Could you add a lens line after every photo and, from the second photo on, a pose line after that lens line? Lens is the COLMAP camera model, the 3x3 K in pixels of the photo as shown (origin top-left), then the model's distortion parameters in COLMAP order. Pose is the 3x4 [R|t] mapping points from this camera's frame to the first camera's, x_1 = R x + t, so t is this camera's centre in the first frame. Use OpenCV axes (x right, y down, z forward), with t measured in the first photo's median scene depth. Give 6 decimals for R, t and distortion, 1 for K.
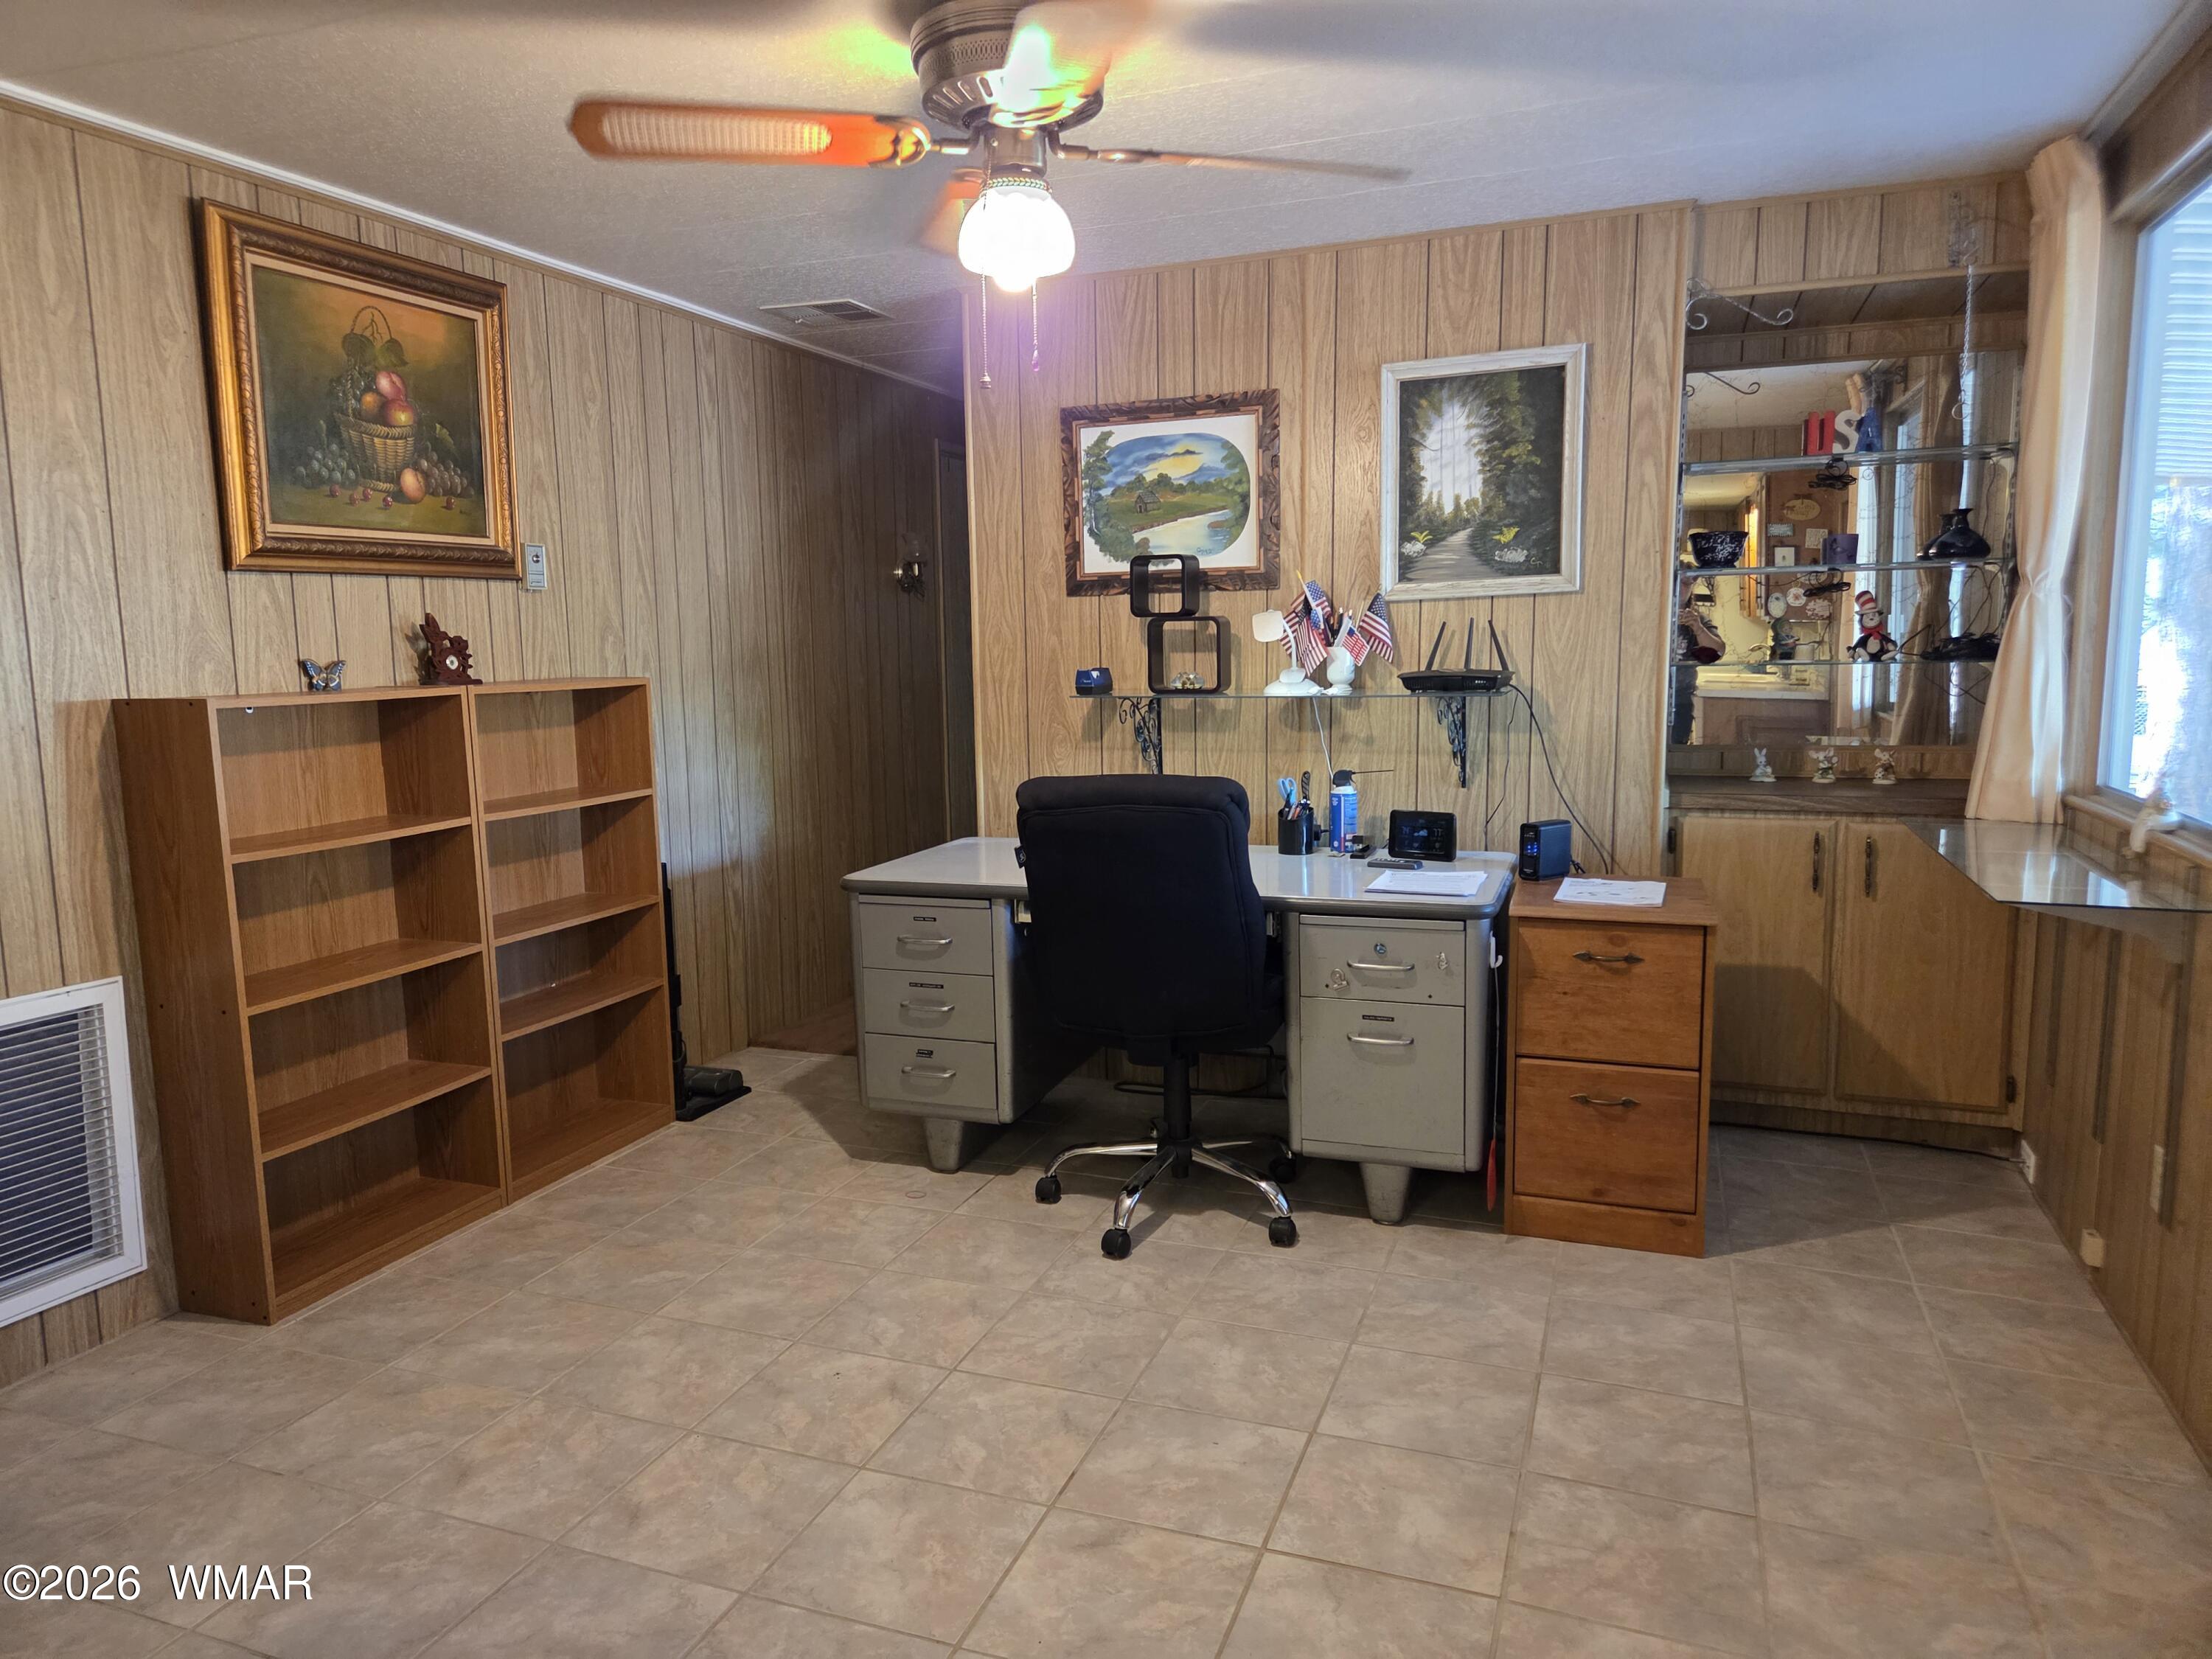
lens RADIAL K [[1474.5, 0, 1079.2], [0, 1474.5, 833.4], [0, 0, 1]] dist [0.077791, -0.070216]
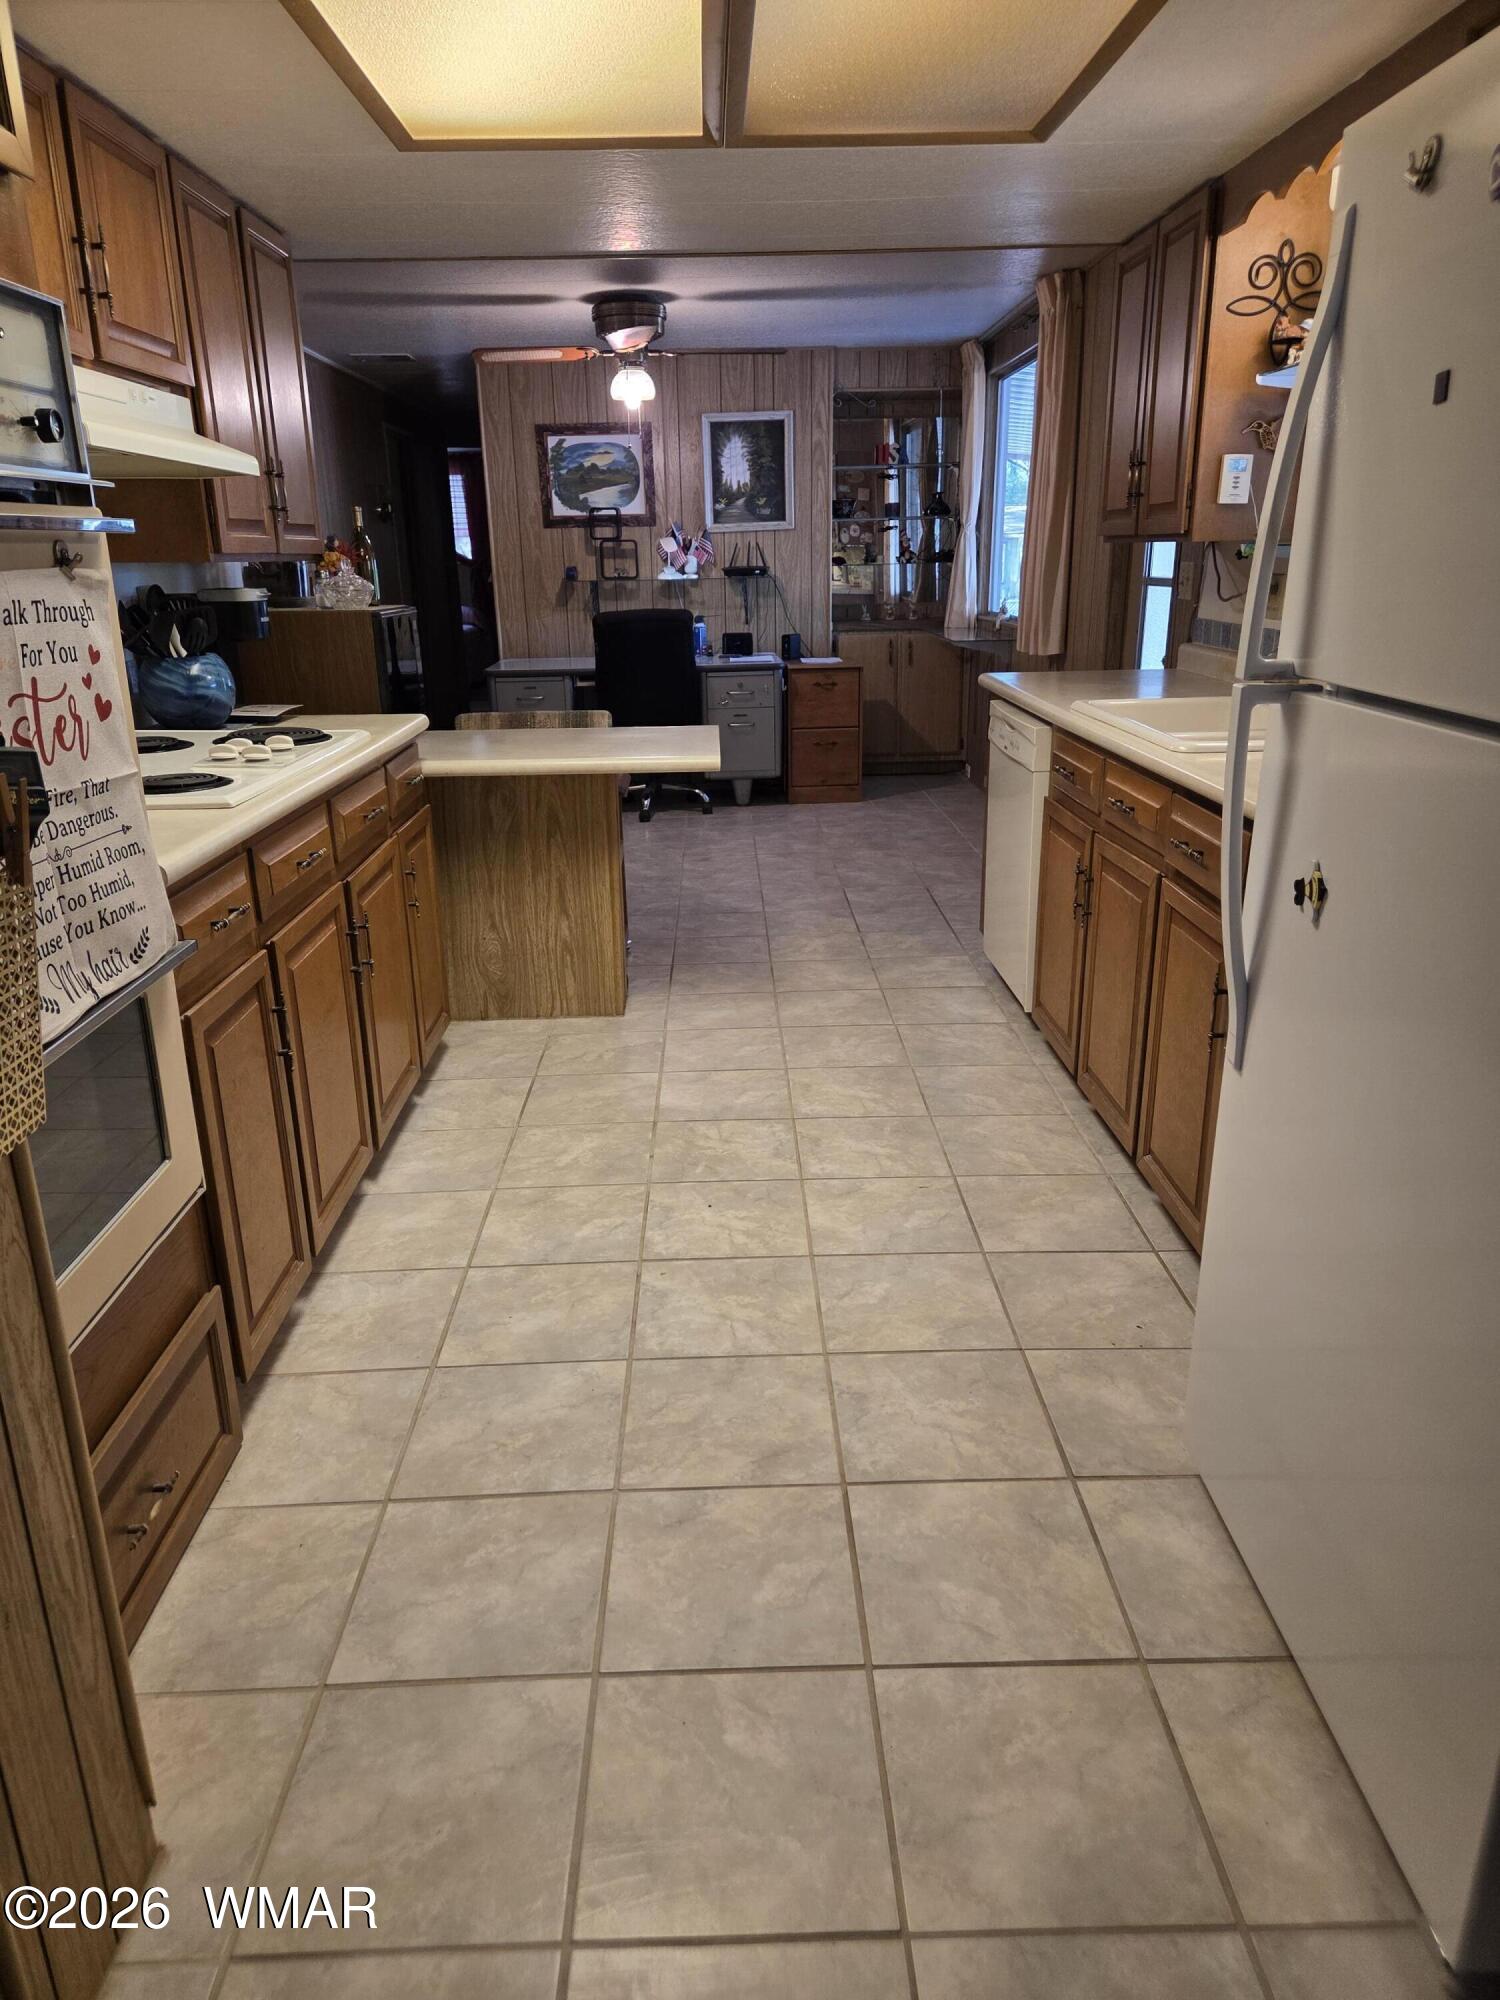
lens RADIAL K [[1333.2, 0, 746.6], [0, 1333.2, 1007.4], [0, 0, 1]] dist [0.077791, -0.070216]
pose [[0.921767, -0.125232, 0.366964, -0.582856], [0.054798, 0.978982, 0.196445, 0.145379], [-0.383853, -0.160968, 0.909256, -0.959324]]
